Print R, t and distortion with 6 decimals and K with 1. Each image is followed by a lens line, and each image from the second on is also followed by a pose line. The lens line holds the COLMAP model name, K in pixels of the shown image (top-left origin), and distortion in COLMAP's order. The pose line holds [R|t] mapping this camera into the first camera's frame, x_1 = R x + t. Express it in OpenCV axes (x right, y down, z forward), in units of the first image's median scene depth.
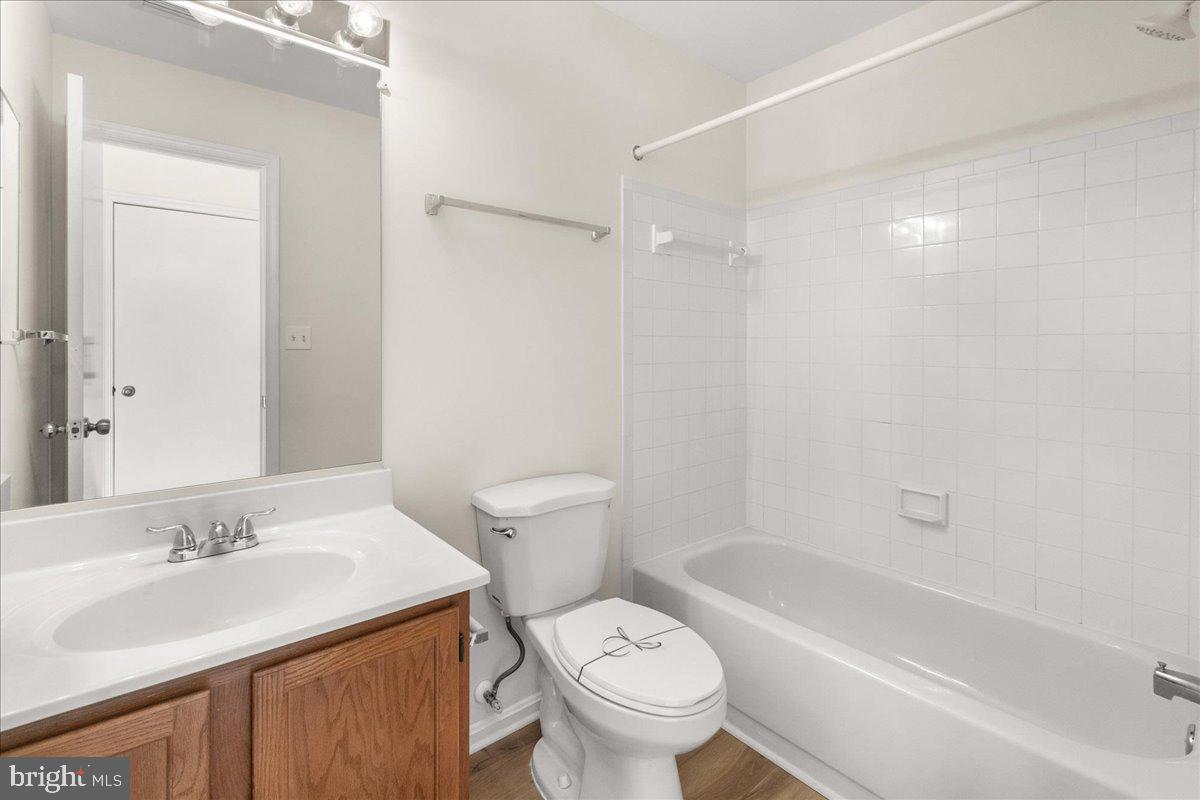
lens RADIAL K [[524.4, 0, 591.7], [0, 524.4, 355.0], [0, 0, 1]] dist [0.002870, 0.000554]
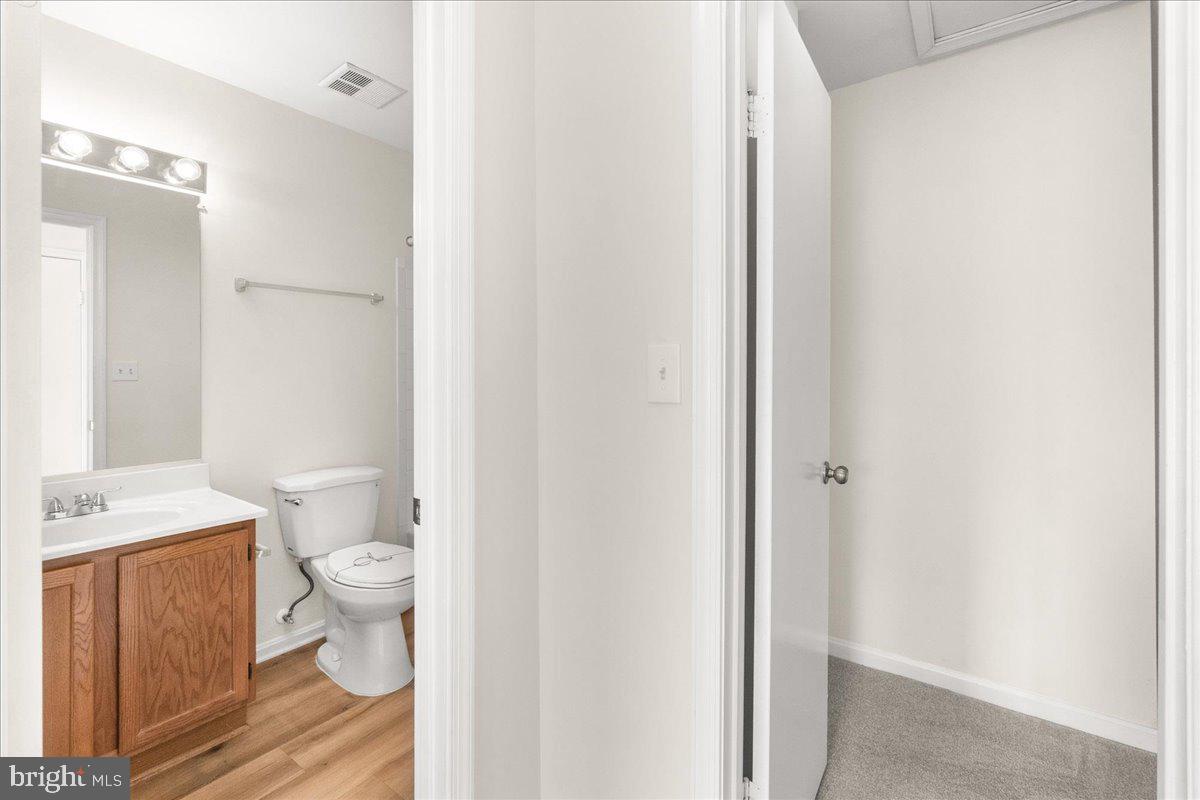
lens RADIAL K [[524.4, 0, 588.4], [0, 524.4, 371.8], [0, 0, 1]] dist [0.002870, 0.000554]
pose [[0.972381, -0.006201, 0.233315, 0.415796], [0.008446, 0.999927, -0.008623, -0.026565], [-0.233245, 0.010355, 0.972363, -0.915267]]
